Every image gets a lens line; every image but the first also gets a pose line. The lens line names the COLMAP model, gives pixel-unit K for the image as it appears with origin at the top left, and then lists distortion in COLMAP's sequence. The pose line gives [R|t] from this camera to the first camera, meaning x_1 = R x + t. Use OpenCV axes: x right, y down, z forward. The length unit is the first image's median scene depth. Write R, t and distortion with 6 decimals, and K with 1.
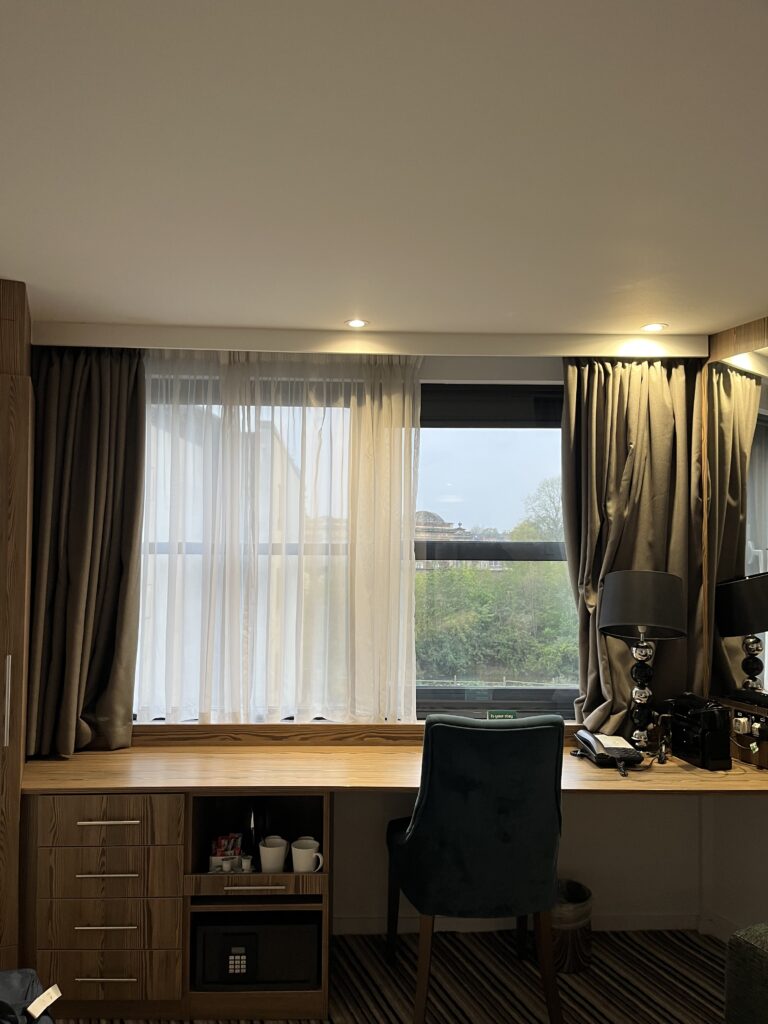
lens RADIAL K [[960.9, 0, 384.0], [0, 960.9, 512.0], [0, 0, 1]] dist [0.096564, -0.384316]
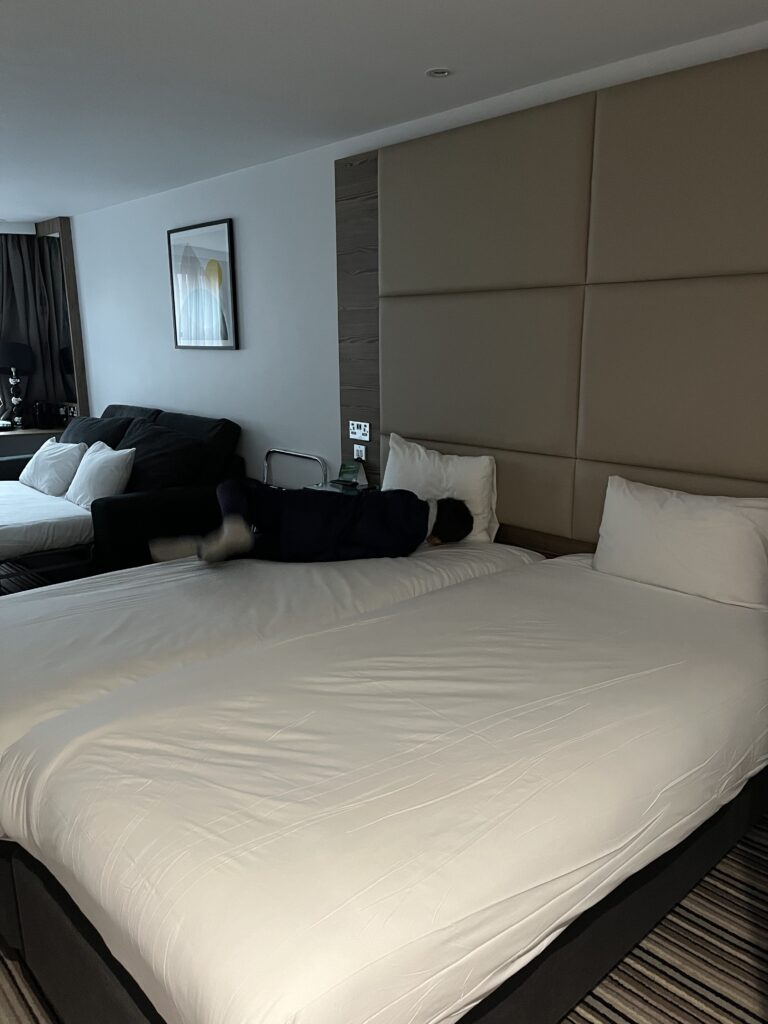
lens RADIAL K [[767.8, 0, 384.0], [0, 767.8, 512.0], [0, 0, 1]] dist [0.029973, -0.000152]
pose [[0.901161, -0.112329, 0.418677, 0.243493], [-0.006160, 0.962426, 0.271474, -0.044995], [-0.433440, -0.247221, 0.866609, -0.884875]]
